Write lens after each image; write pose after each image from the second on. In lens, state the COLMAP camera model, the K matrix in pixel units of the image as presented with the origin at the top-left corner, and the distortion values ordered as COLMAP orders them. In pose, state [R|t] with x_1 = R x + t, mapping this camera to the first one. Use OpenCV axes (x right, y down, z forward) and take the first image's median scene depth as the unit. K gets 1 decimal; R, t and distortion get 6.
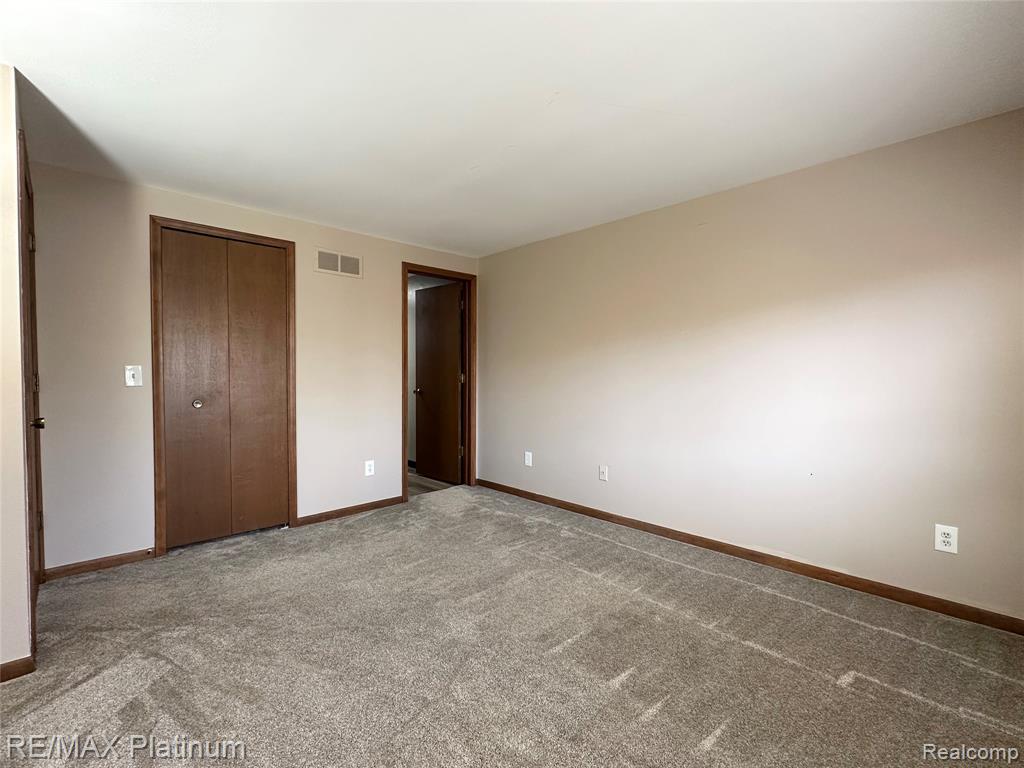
lens RADIAL K [[459.8, 0, 513.2], [0, 459.8, 384.6], [0, 0, 1]] dist [0.000900, -0.000448]
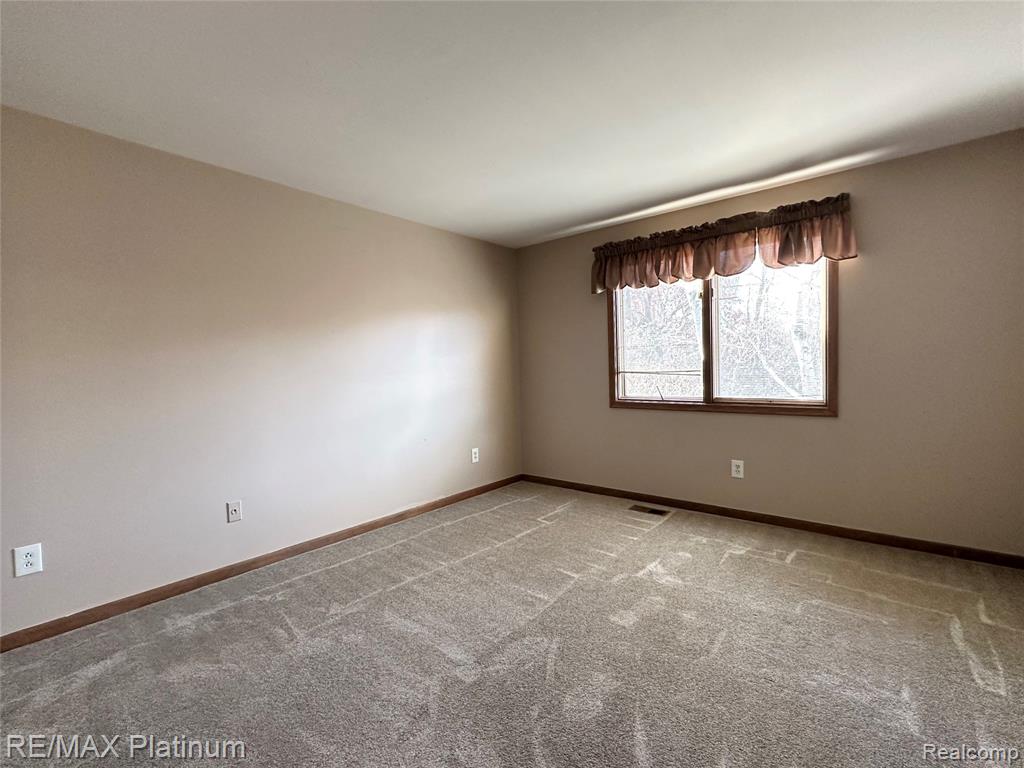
lens RADIAL K [[459.8, 0, 513.2], [0, 459.8, 384.6], [0, 0, 1]] dist [0.000900, -0.000448]
pose [[-0.103039, -0.032805, 0.994136, -0.775622], [0.058645, 0.997517, 0.038995, -0.012127], [-0.992947, 0.062319, -0.100860, 0.858449]]
